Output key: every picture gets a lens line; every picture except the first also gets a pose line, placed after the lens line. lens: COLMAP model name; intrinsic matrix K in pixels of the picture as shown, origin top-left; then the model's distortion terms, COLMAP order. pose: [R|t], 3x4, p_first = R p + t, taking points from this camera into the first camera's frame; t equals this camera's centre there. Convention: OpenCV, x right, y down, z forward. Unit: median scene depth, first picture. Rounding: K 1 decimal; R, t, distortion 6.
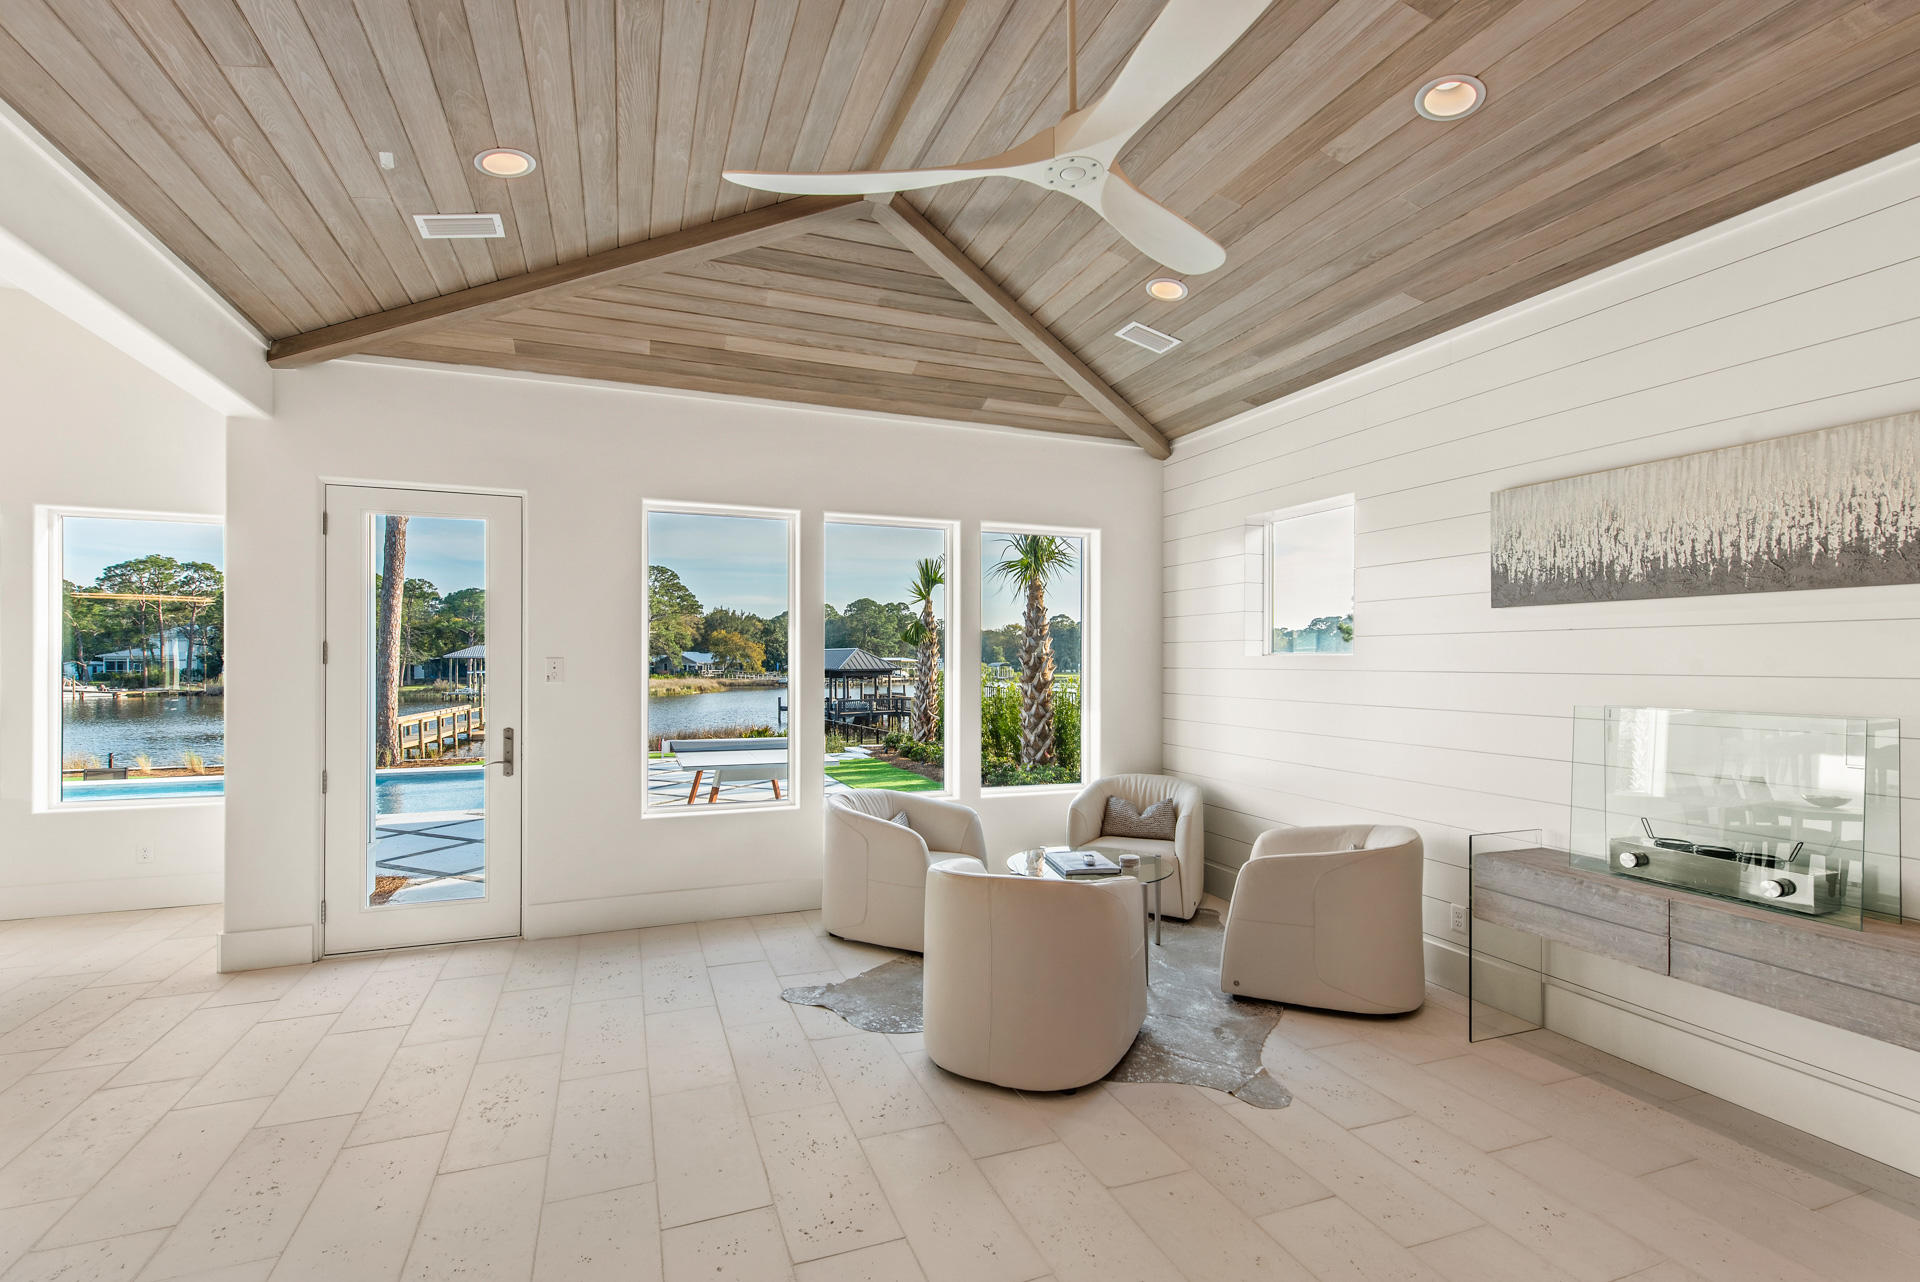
lens RADIAL K [[863.7, 0, 955.7], [0, 863.7, 660.6], [0, 0, 1]] dist [0.029968, -0.017281]
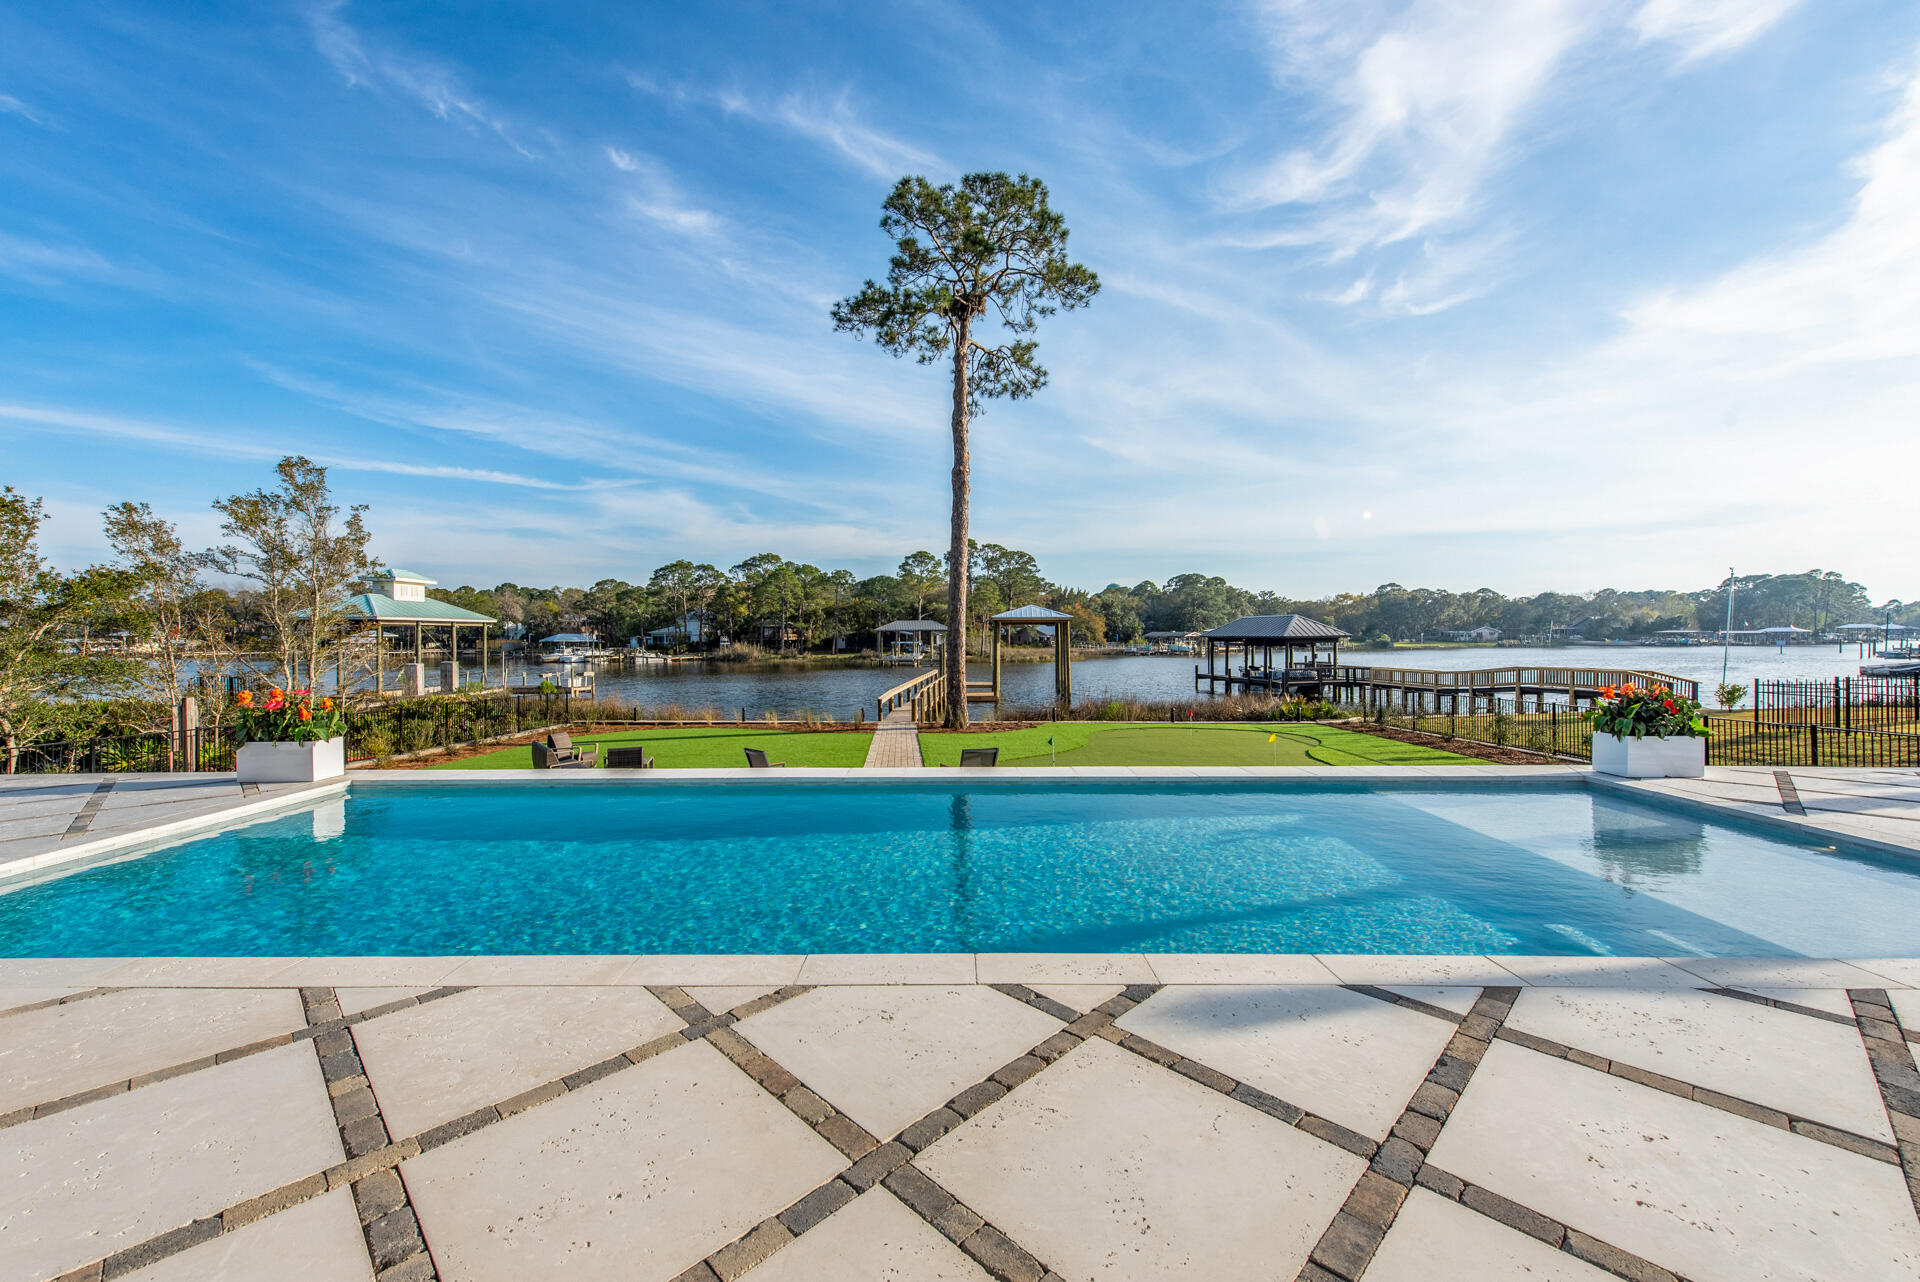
lens RADIAL K [[750.7, 0, 938.2], [0, 750.7, 641.8], [0, 0, 1]] dist [0.001995, 0.000074]
pose [[0.924703, -0.003771, -0.380670, -0.090397], [0.008016, 0.999922, 0.009567, 0.002752], [0.380604, -0.011898, 0.924661, 0.047493]]
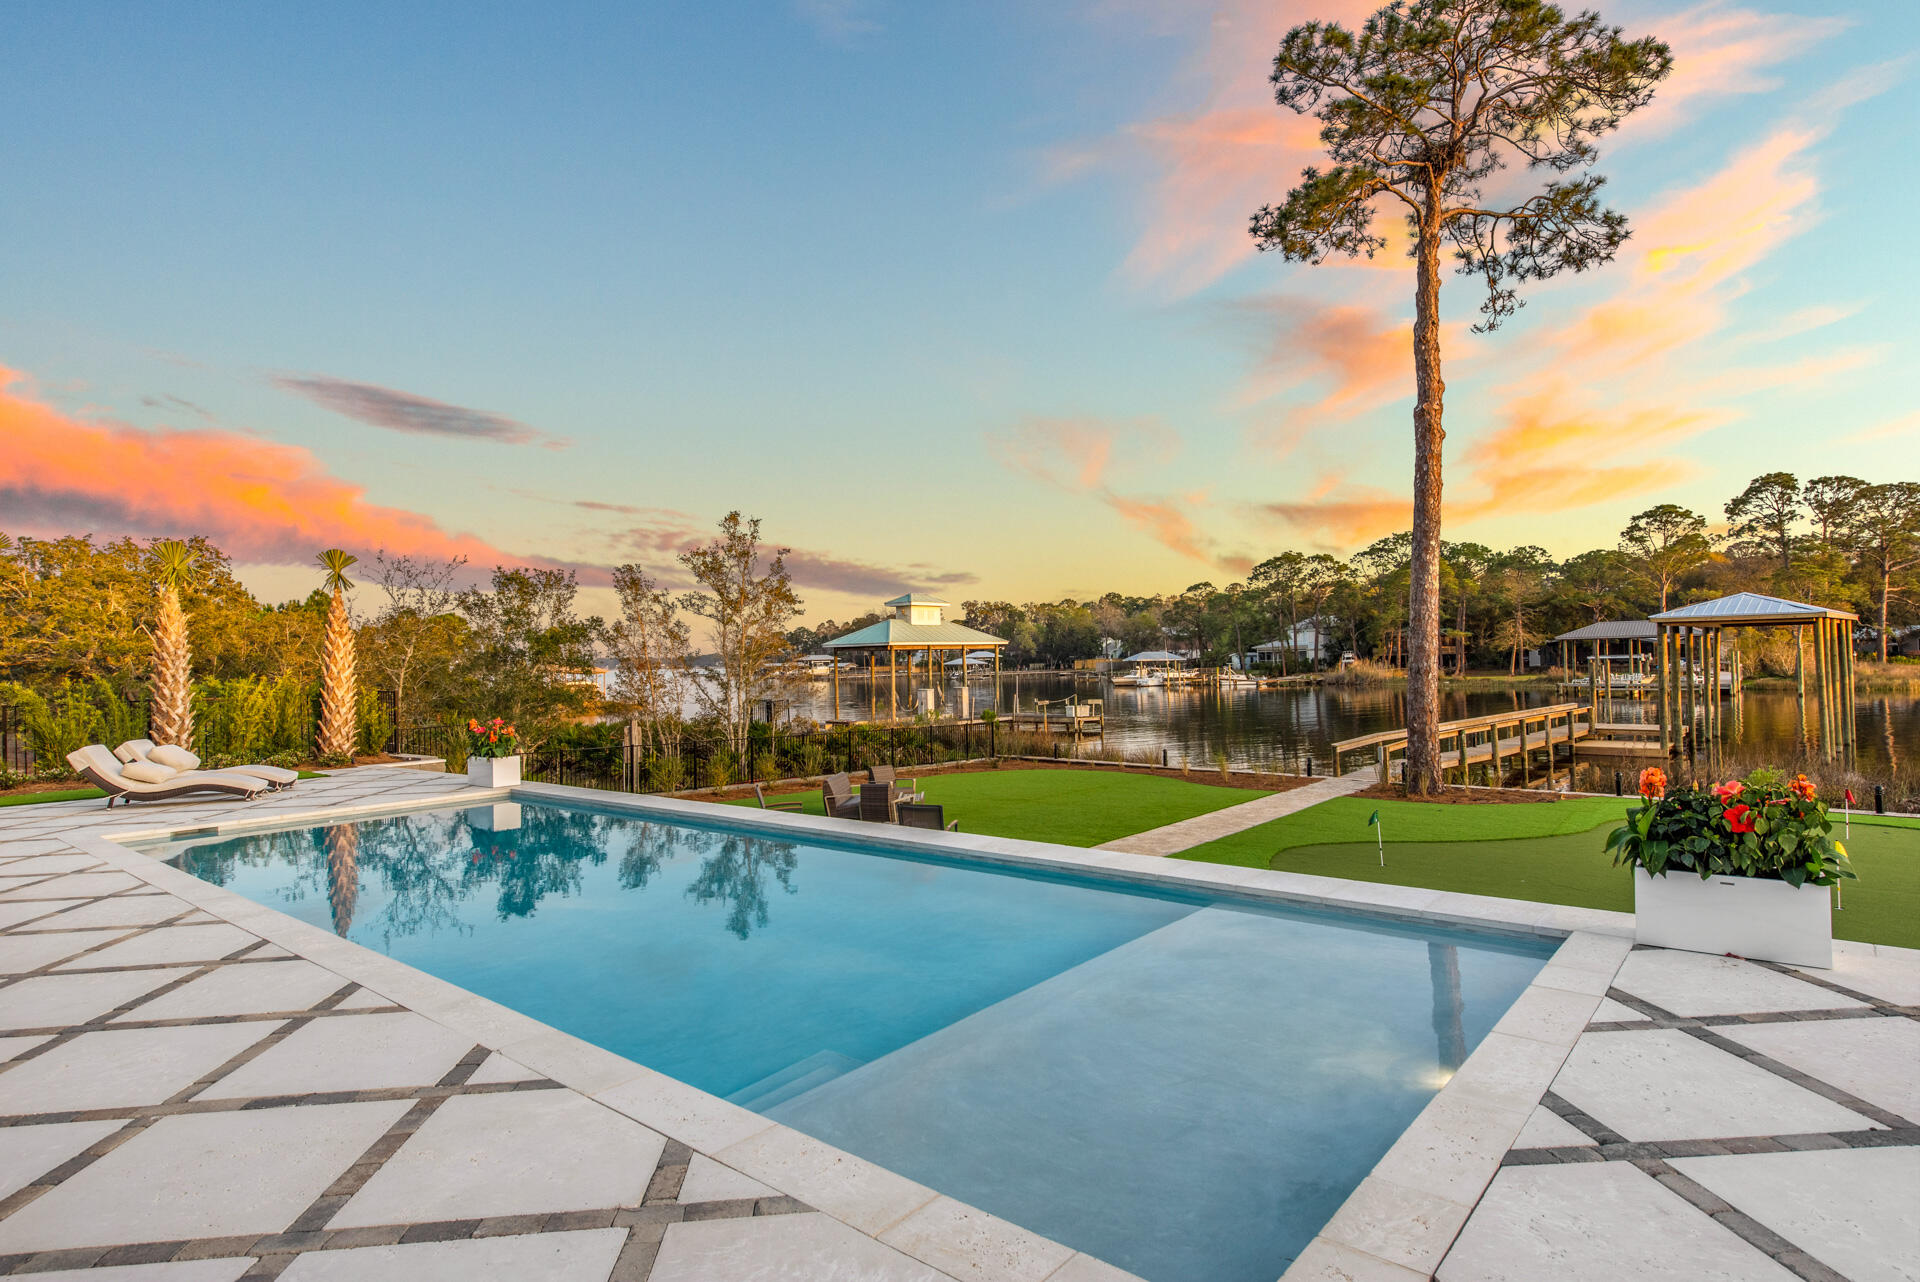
lens RADIAL K [[1013.8, 0, 955.3], [0, 1013.8, 642.1], [0, 0, 1]] dist [0.004213, 0.000471]
pose [[0.471076, -0.028429, -0.881635, -0.031062], [0.026397, 0.999487, -0.018125, 0.001421], [0.881698, -0.014735, 0.471585, 0.079479]]
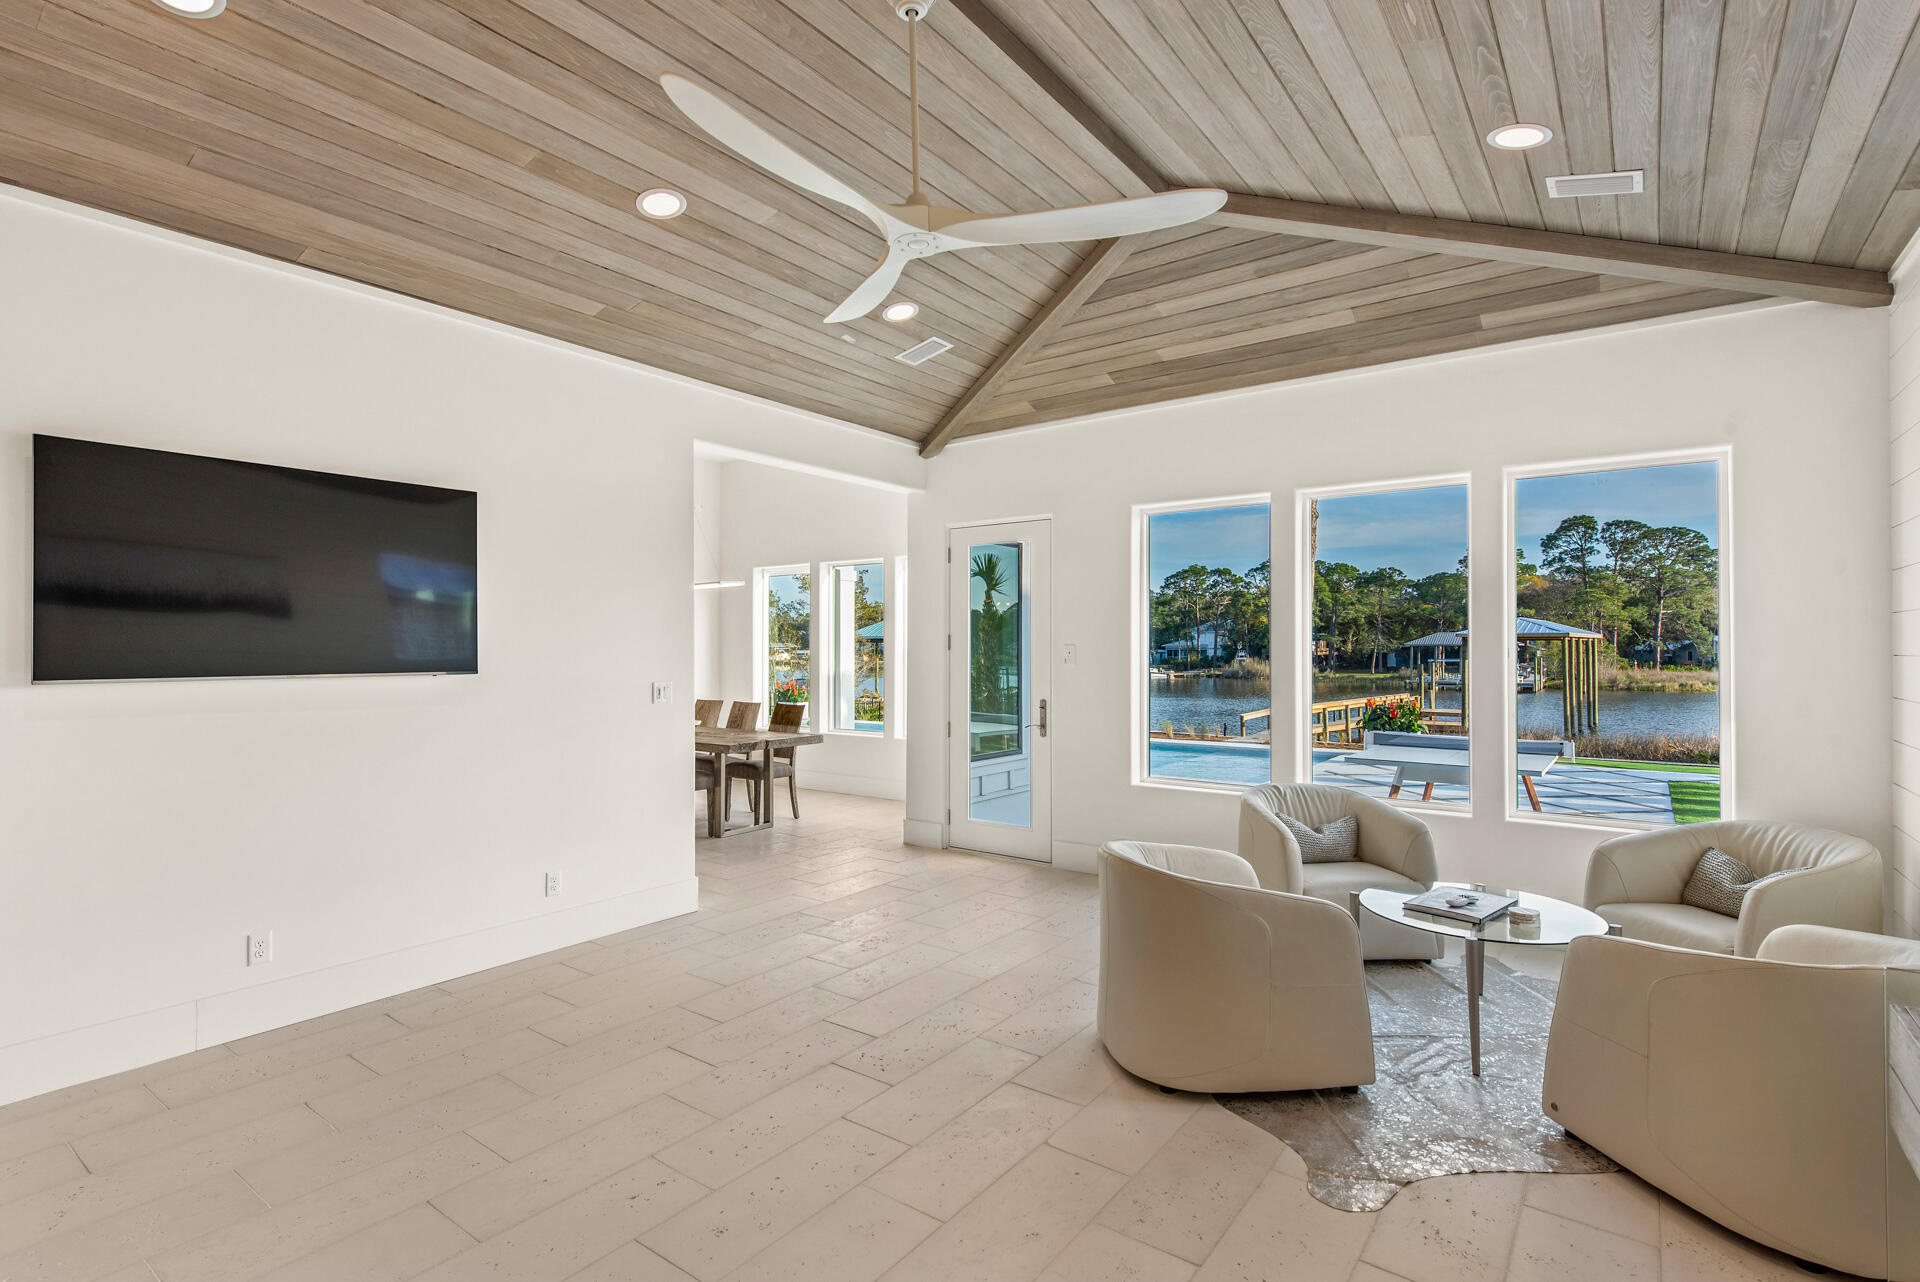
lens RADIAL K [[921.7, 0, 960.0], [0, 921.7, 641.0], [0, 0, 1]] dist [0.009841, -0.000423]
pose [[0.537480, -0.009907, -0.843218, 0.024235], [0.003299, 0.999948, -0.009646, 0.000144], [0.843270, 0.002403, 0.537485, 0.006919]]
